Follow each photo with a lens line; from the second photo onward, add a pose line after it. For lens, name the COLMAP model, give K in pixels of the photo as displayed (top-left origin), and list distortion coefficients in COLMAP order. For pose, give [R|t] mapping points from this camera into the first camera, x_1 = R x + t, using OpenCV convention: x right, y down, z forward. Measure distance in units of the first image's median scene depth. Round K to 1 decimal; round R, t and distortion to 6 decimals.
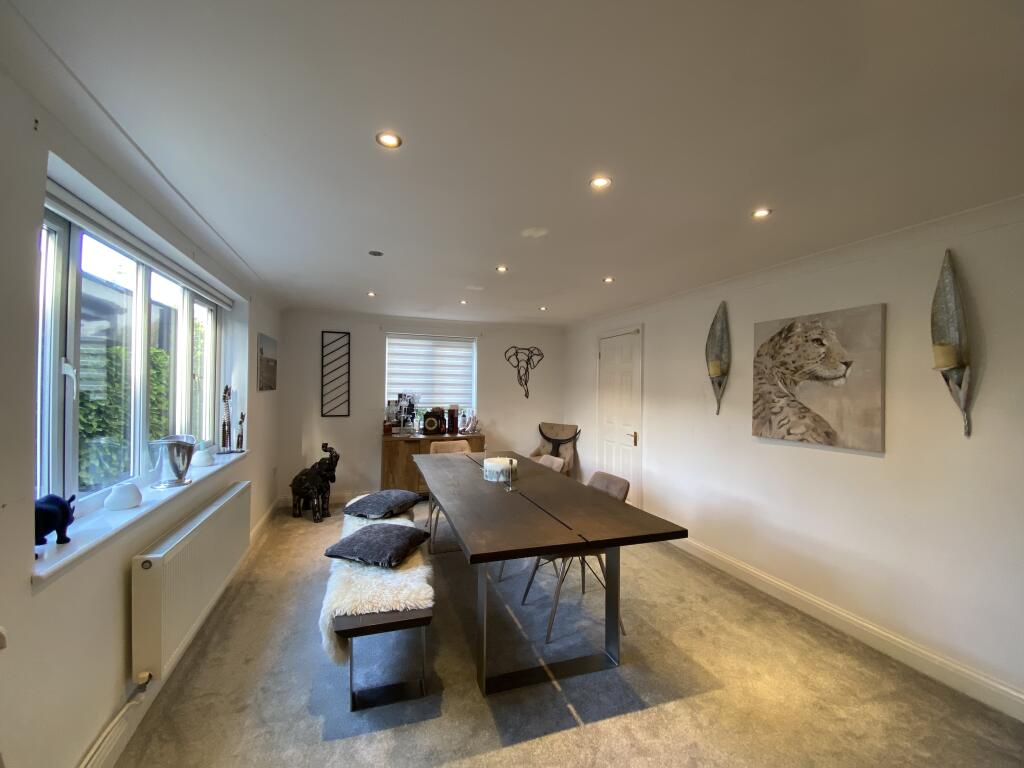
lens RADIAL K [[427.7, 0, 512.0], [0, 427.7, 384.0], [0, 0, 1]] dist [0.034699, -0.021325]
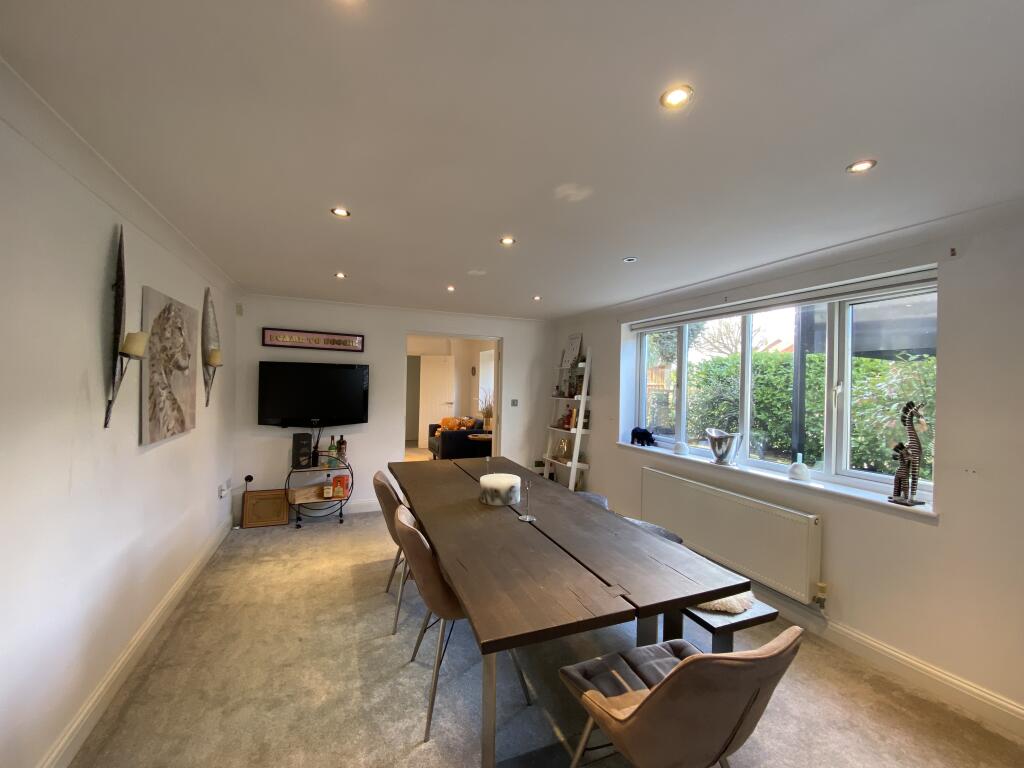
lens RADIAL K [[427.7, 0, 512.0], [0, 427.7, 384.0], [0, 0, 1]] dist [0.034699, -0.021325]
pose [[-0.997812, -0.039760, -0.052821, -0.000600], [-0.039435, 0.999196, -0.007167, 0.000710], [0.053064, -0.005068, -0.998578, 1.918243]]
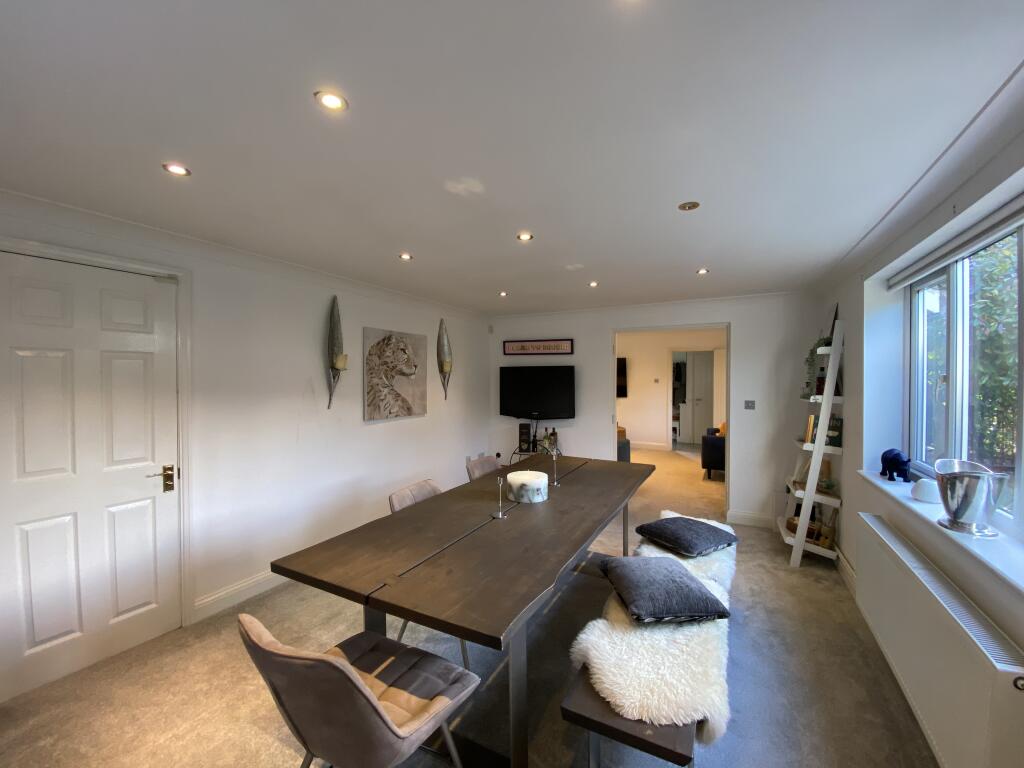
lens RADIAL K [[419.8, 0, 507.2], [0, 419.8, 385.8], [0, 0, 1]] dist [0.065796, -0.000013]
pose [[-0.679351, -0.031385, 0.733142, -0.624568], [-0.019442, 0.999504, 0.024773, -0.015683], [-0.733556, 0.002576, -0.679624, 1.662166]]
